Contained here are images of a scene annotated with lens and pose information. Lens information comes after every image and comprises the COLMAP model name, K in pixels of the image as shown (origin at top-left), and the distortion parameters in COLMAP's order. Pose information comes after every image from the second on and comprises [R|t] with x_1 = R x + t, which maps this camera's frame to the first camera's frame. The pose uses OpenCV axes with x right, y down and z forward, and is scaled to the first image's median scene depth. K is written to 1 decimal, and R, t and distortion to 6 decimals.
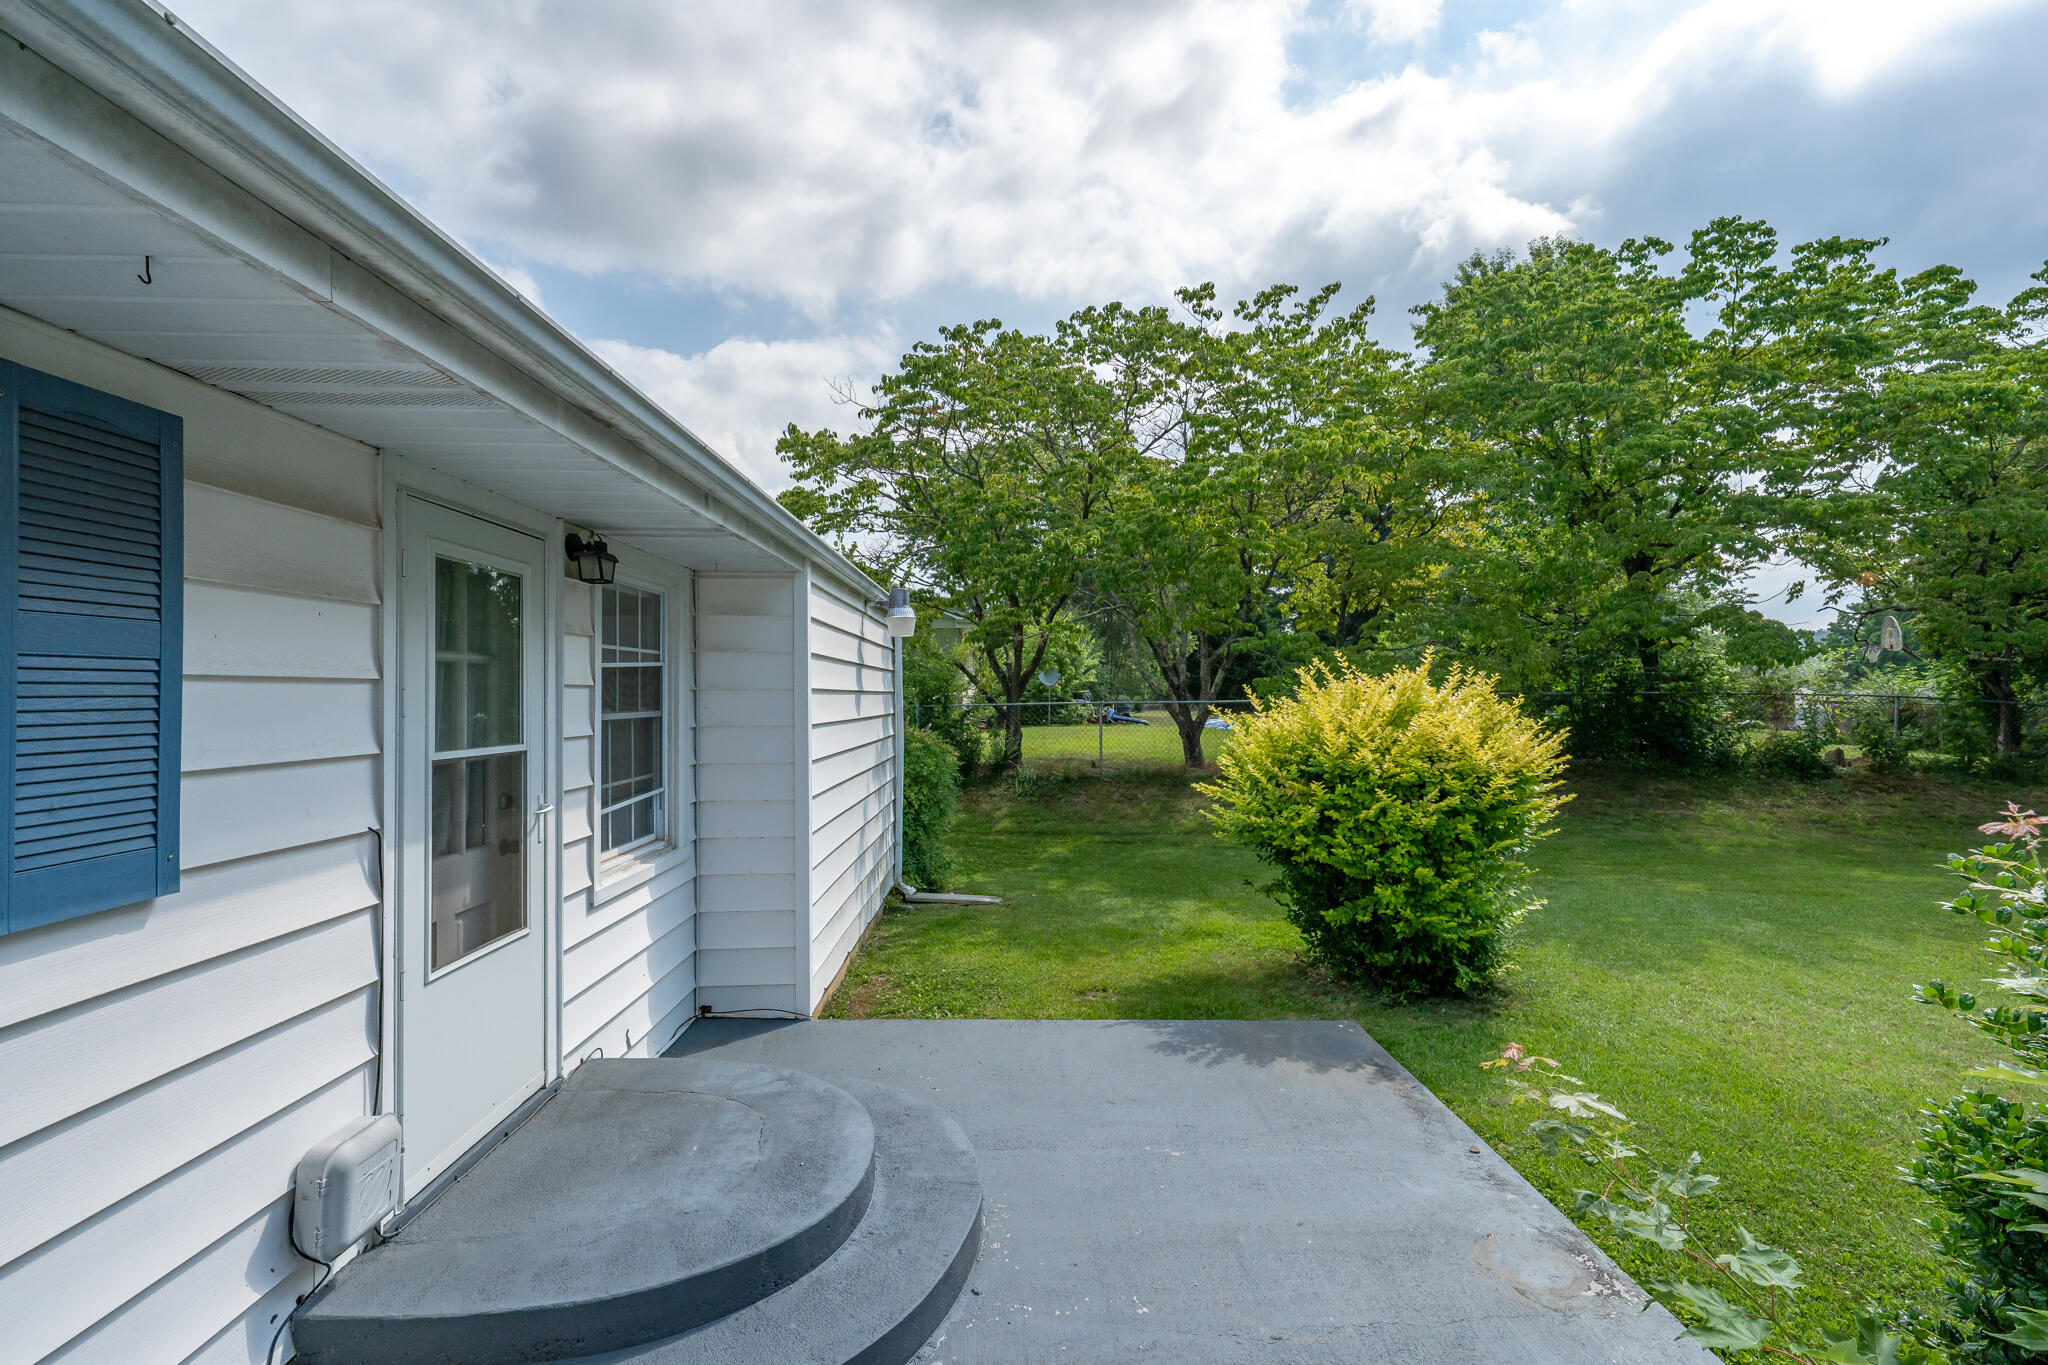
lens RADIAL K [[940.4, 0, 1024.2], [0, 940.4, 688.8], [0, 0, 1]] dist [0.000305, 0.000177]
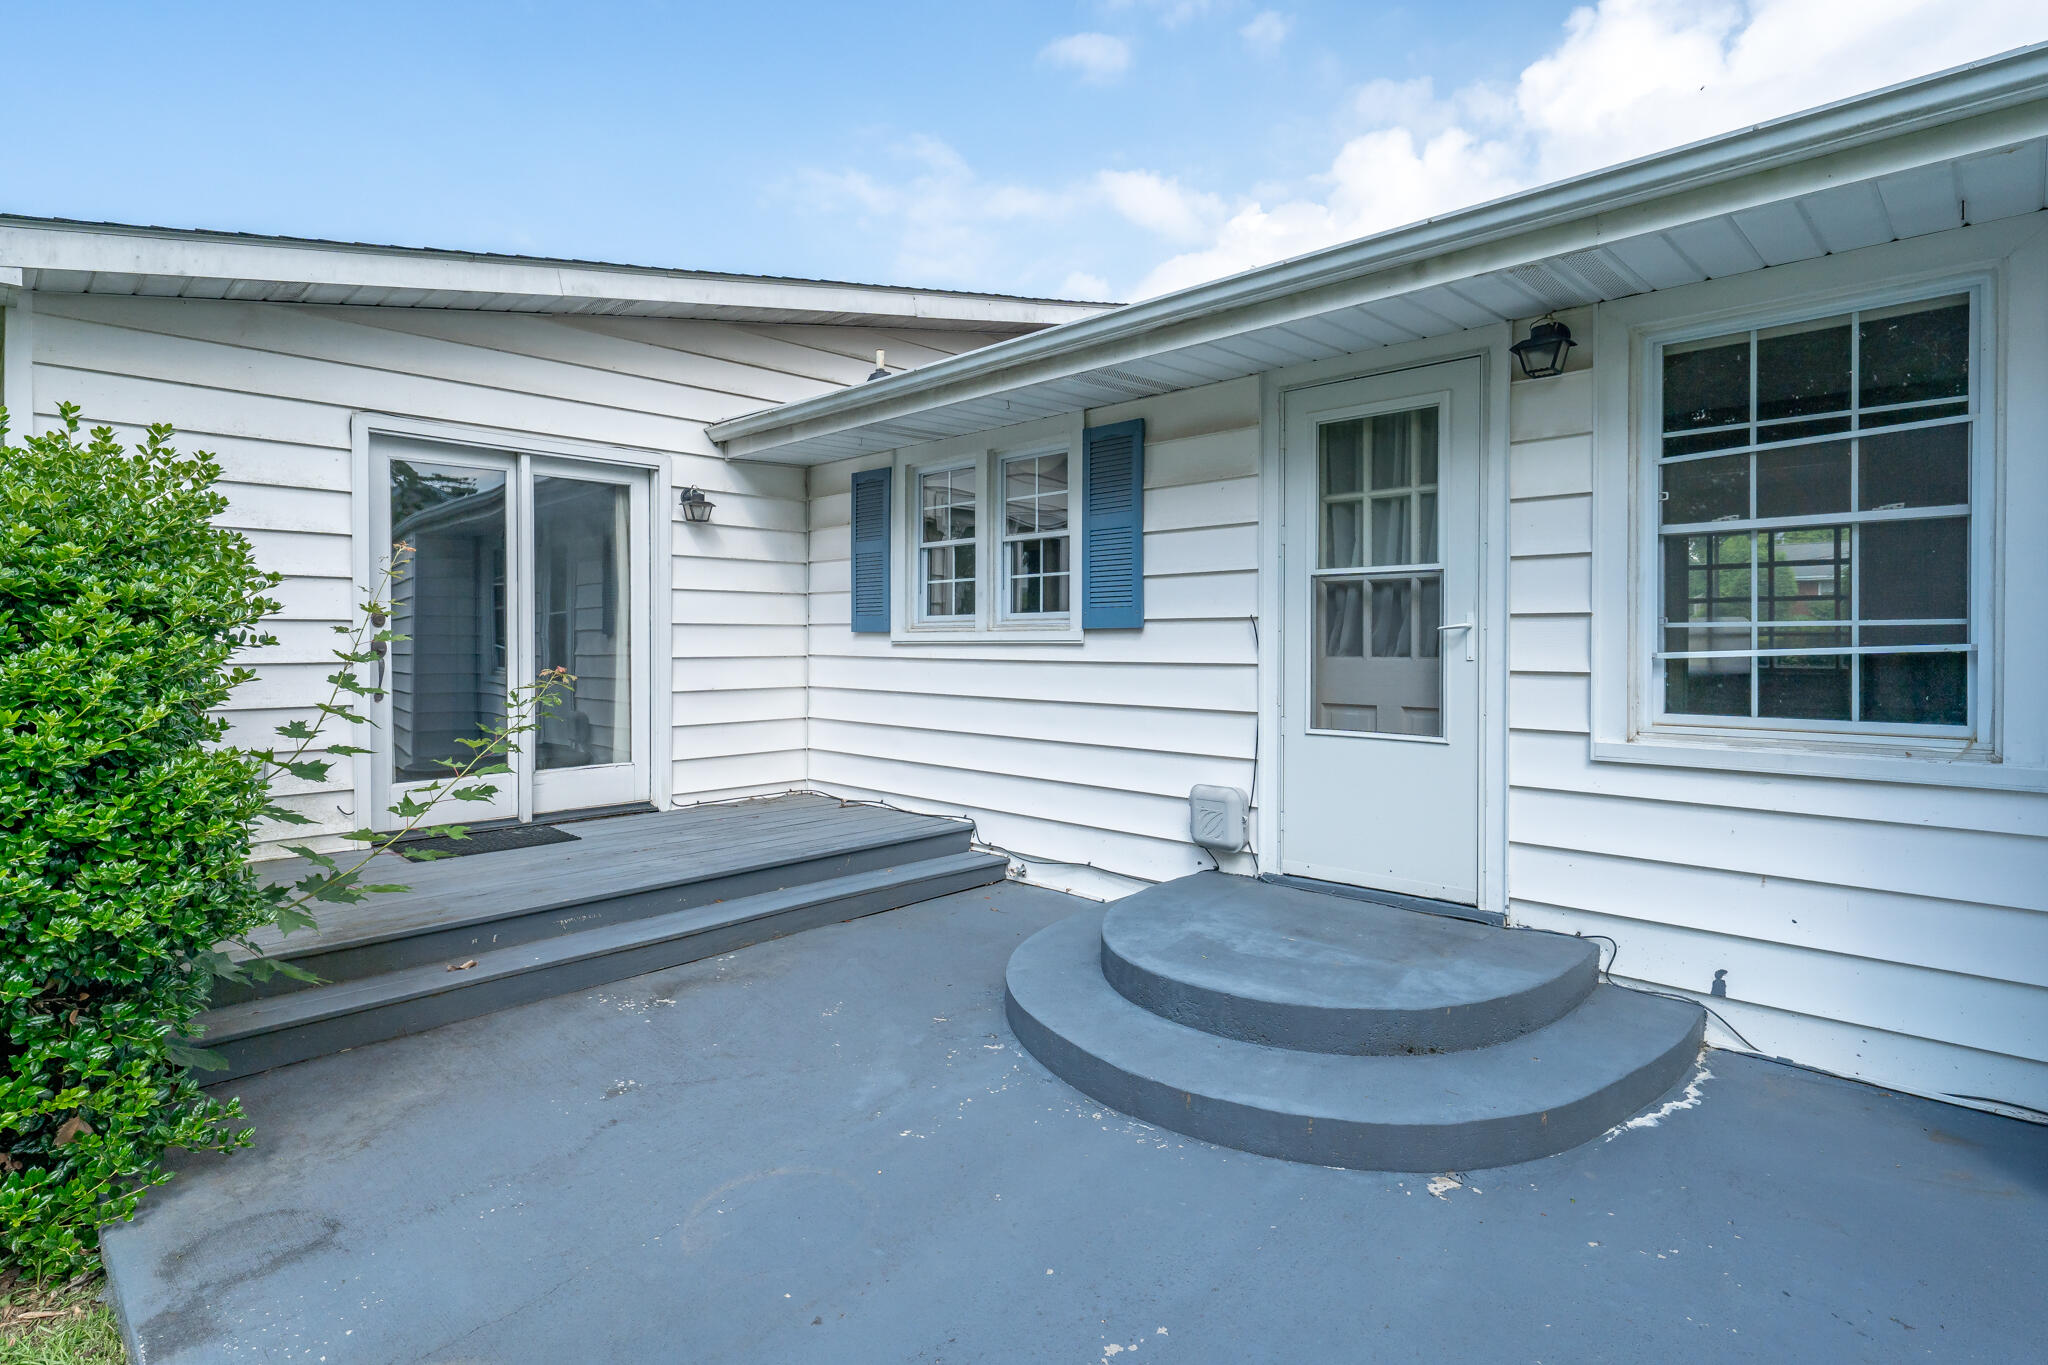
lens RADIAL K [[1048.8, 0, 1028.3], [0, 1048.8, 670.0], [0, 0, 1]] dist [0.003181, 0.000011]
pose [[-0.701655, 0.015742, -0.712343, 0.258174], [0.001955, 0.999795, 0.020169, 0.062143], [0.712515, 0.012760, -0.701541, 0.606198]]
